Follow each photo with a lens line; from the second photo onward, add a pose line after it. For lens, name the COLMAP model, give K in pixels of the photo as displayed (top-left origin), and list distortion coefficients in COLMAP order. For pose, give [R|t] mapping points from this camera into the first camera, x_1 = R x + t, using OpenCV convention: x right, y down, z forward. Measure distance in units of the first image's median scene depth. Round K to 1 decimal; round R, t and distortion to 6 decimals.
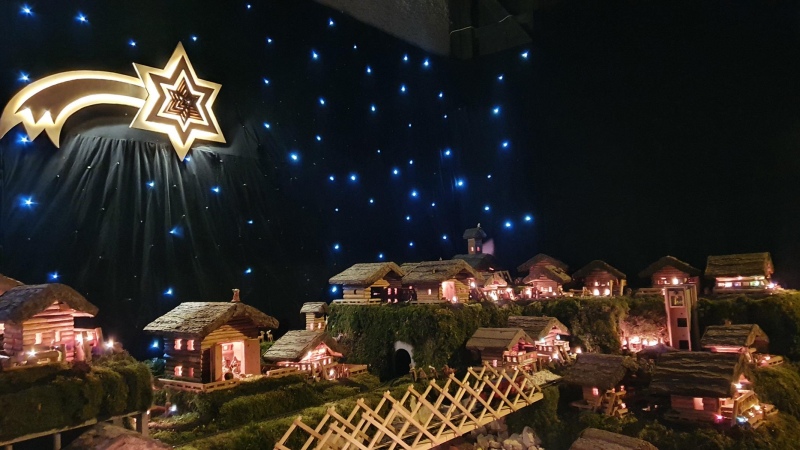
lens RADIAL K [[621.4, 0, 400.0], [0, 621.4, 225.0], [0, 0, 1]] dist [0.135335, -0.204249]
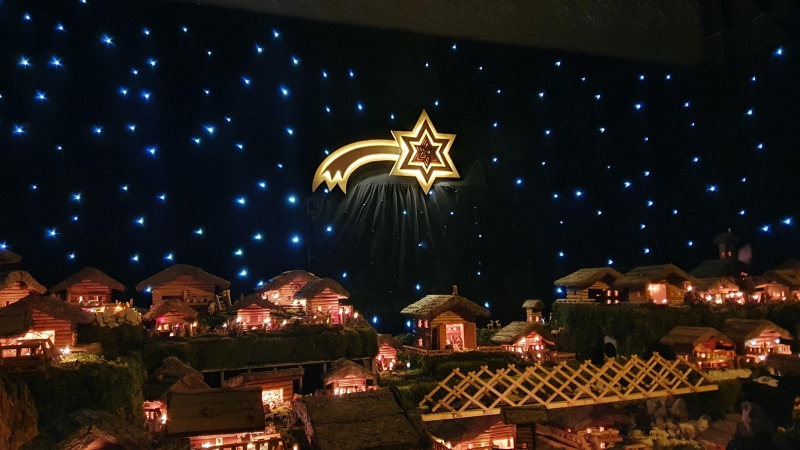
lens RADIAL K [[621.4, 0, 400.0], [0, 621.4, 225.0], [0, 0, 1]] dist [0.135335, -0.204249]
pose [[0.856774, -0.040882, -0.514069, 0.309966], [0.033596, 0.999160, -0.023466, -0.003168], [0.514596, 0.002835, 0.857428, -0.213540]]
